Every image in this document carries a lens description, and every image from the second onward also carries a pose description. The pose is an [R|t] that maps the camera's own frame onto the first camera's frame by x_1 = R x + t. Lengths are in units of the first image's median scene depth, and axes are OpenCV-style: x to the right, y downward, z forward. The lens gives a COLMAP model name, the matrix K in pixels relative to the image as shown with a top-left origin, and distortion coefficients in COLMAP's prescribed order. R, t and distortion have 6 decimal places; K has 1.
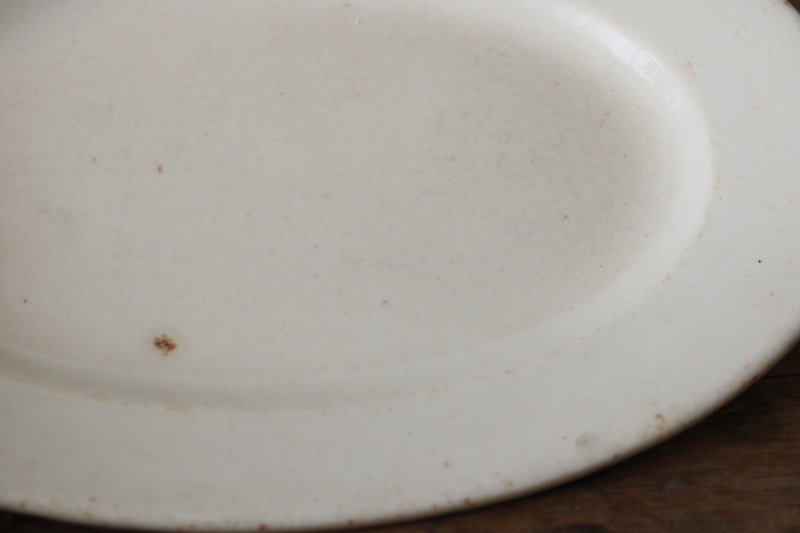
lens RADIAL K [[1203.6, 0, 404.1], [0, 1203.6, 269.1], [0, 0, 1]] dist [-0.000808, 0.000000]
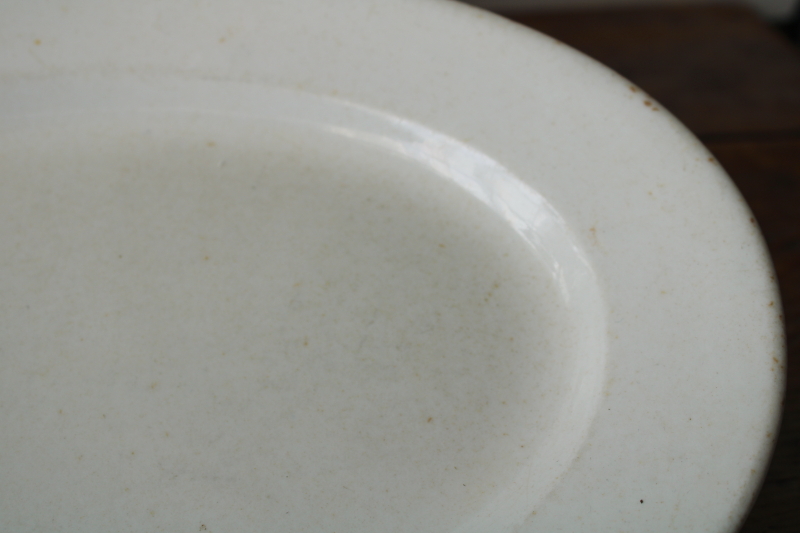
lens RADIAL K [[1203.6, 0, 397.8], [0, 1203.6, 265.0], [0, 0, 1]] dist [-0.000808, 0.000000]
pose [[0.996296, 0.019488, -0.083754, 0.177843], [-0.017511, 0.999552, 0.024277, -0.169728], [0.084189, -0.022720, 0.996191, 0.152453]]
